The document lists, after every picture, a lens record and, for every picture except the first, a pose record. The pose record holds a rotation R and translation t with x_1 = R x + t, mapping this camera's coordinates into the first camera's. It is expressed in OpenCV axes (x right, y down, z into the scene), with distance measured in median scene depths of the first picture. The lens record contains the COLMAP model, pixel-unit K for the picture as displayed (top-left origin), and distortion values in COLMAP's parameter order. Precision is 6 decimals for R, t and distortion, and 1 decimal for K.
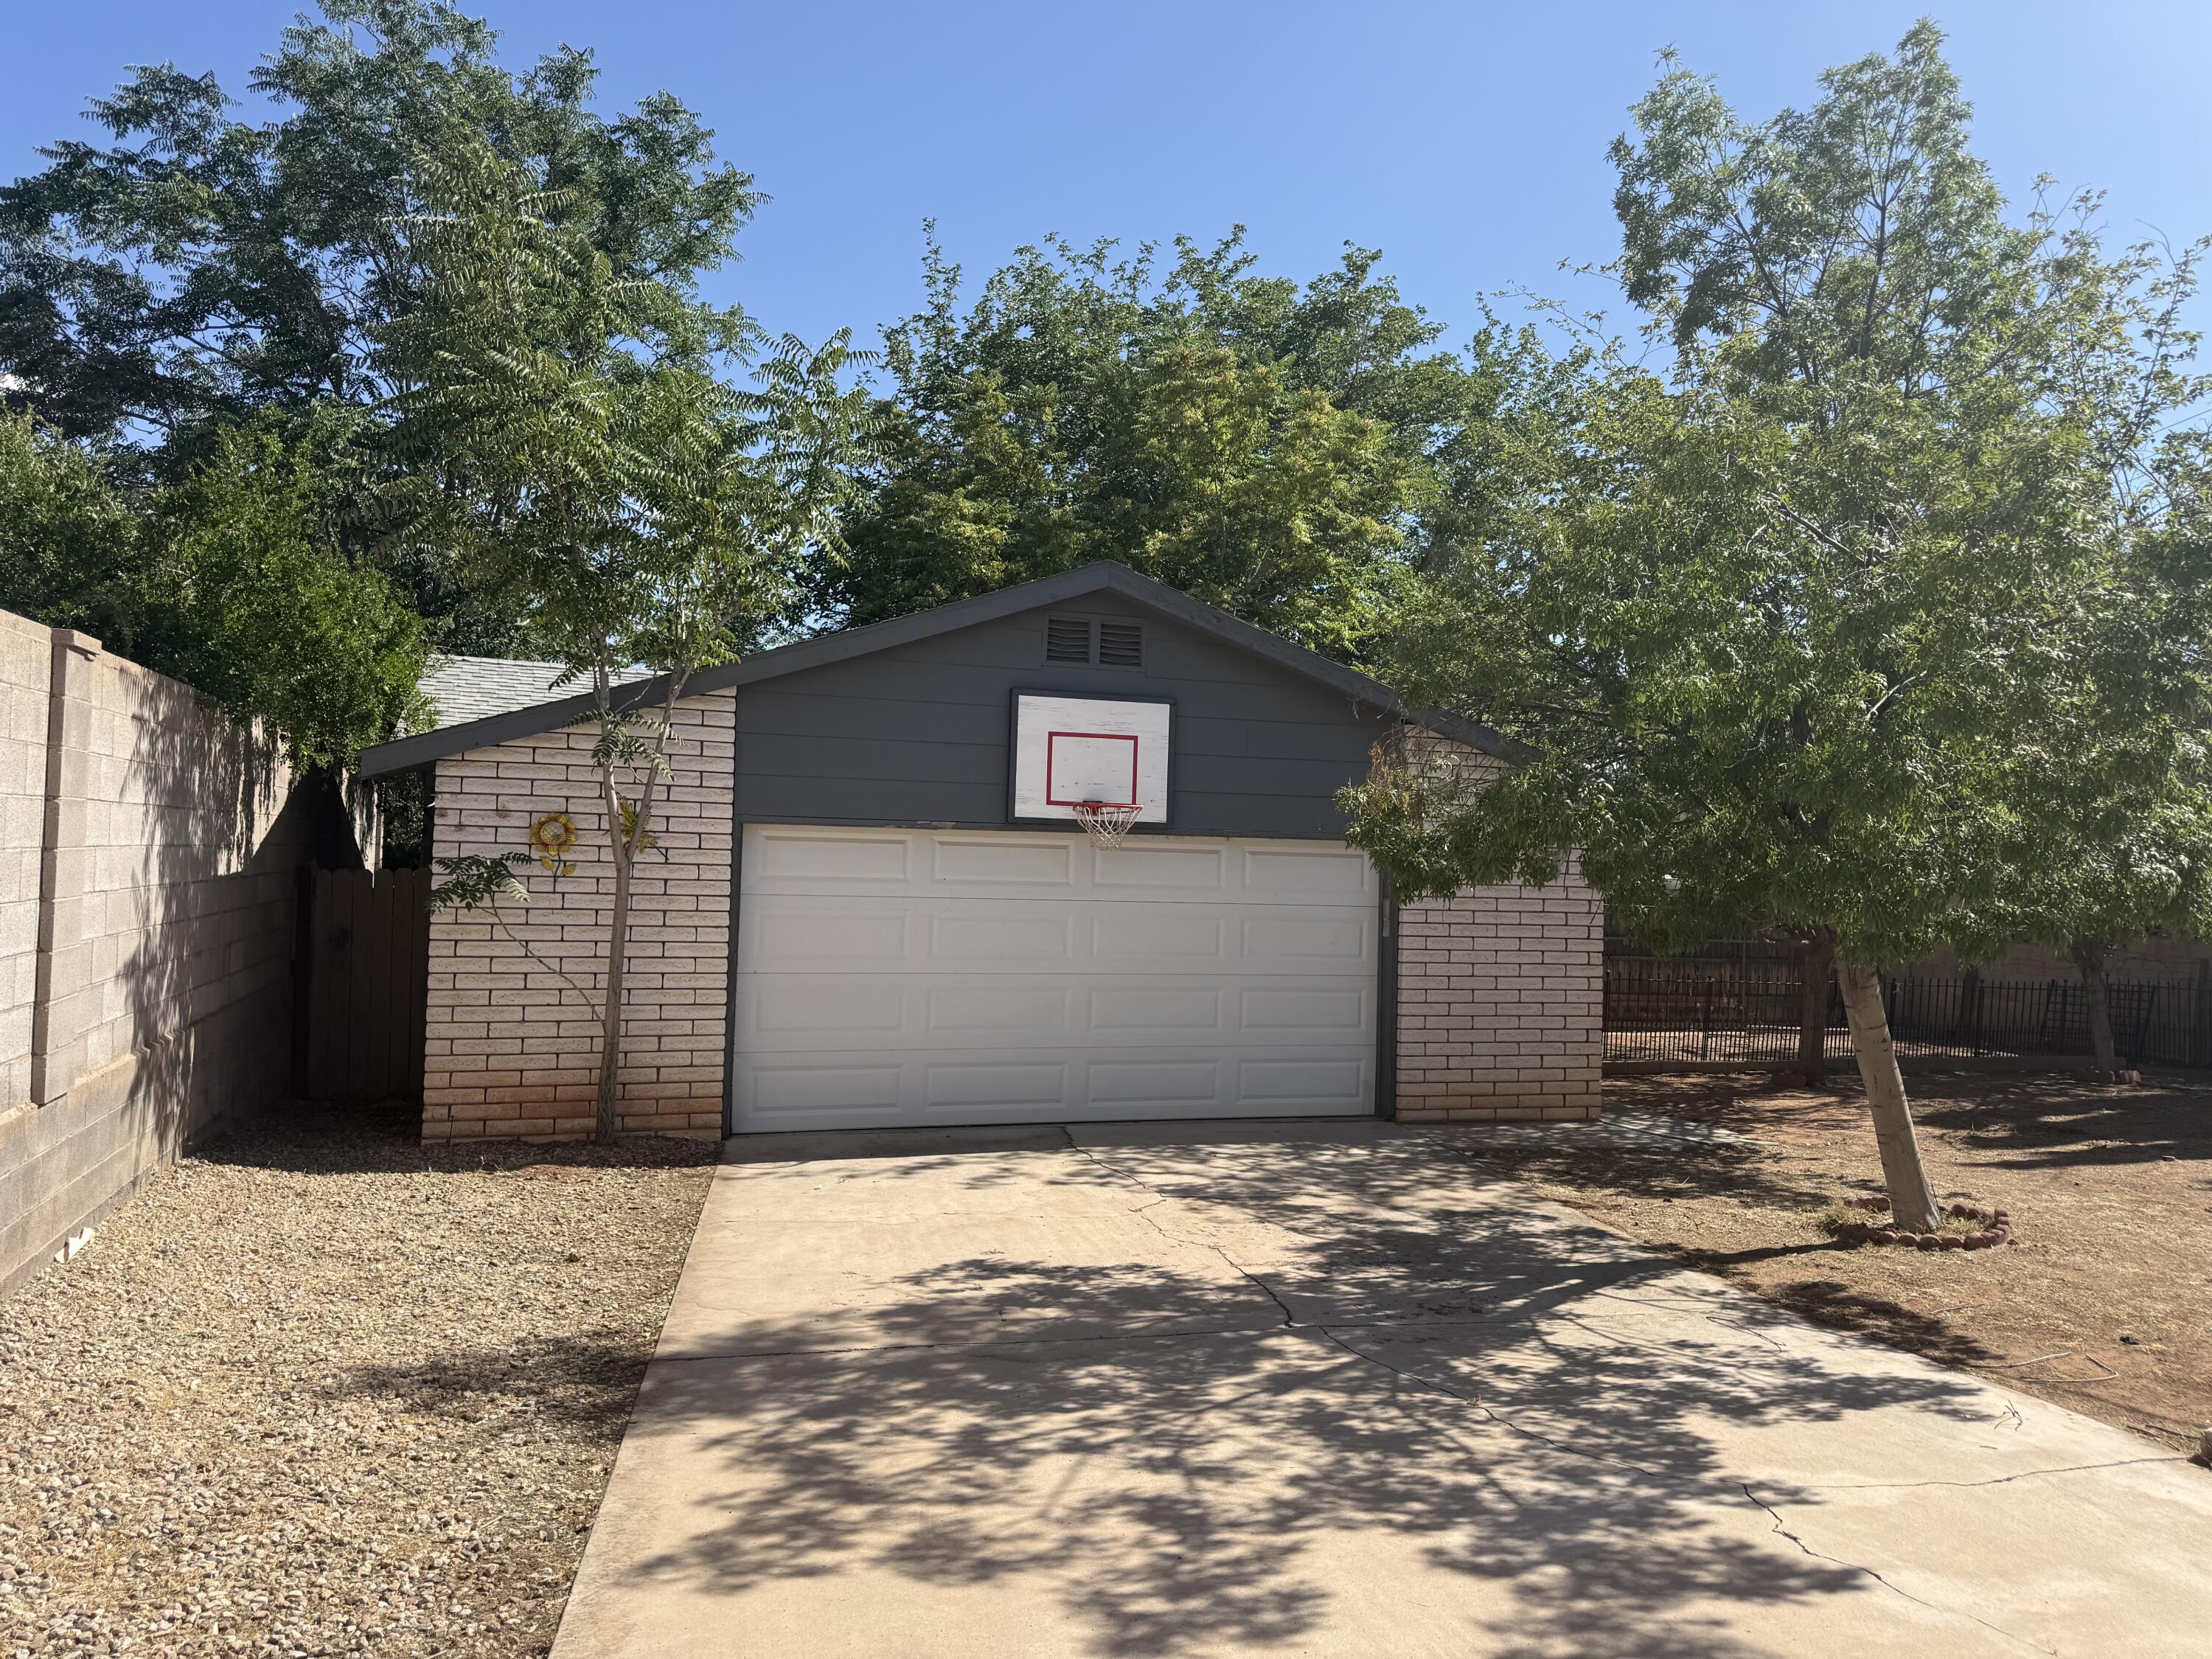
lens RADIAL K [[1552.3, 0, 1106.0], [0, 1552.3, 829.5], [0, 0, 1]] dist [0.067872, -0.087230]
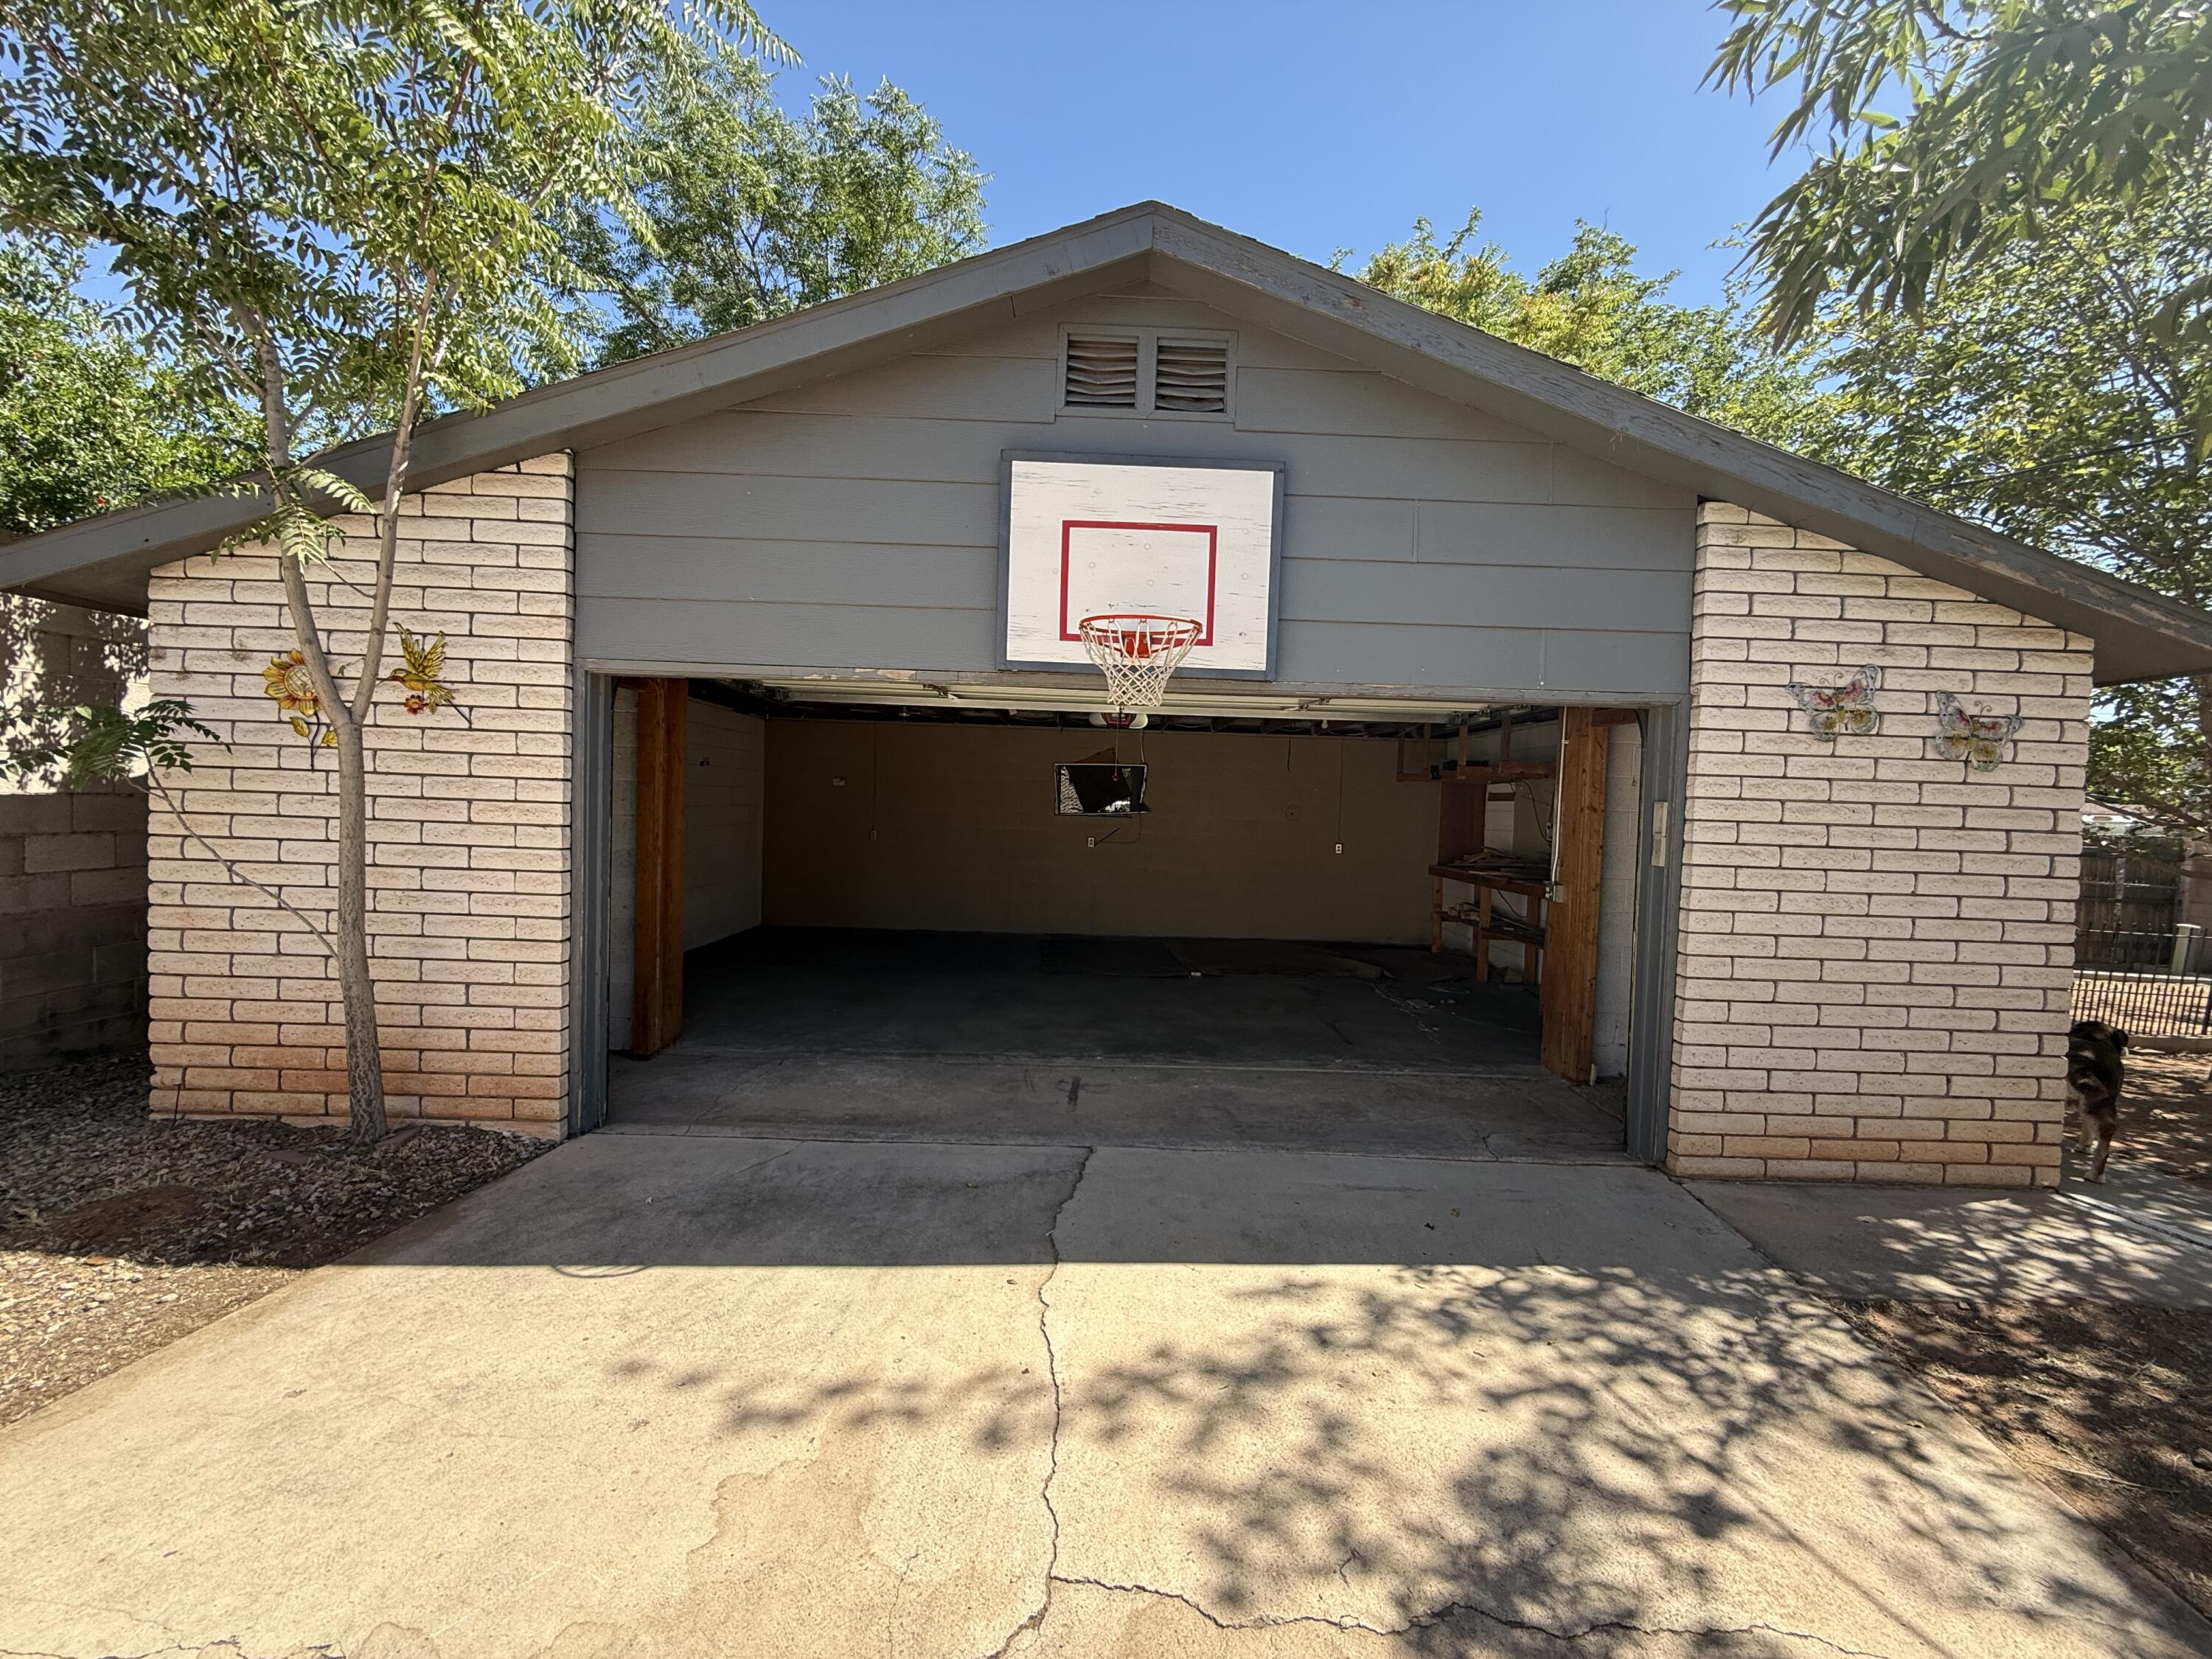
lens RADIAL K [[880.7, 0, 1103.6], [0, 880.7, 835.2], [0, 0, 1]] dist [0.001070, 0.000014]
pose [[0.951965, 0.015391, -0.305820, 0.100901], [-0.001724, 0.998990, 0.044909, 0.053272], [0.306202, -0.042225, 0.951030, 0.771327]]
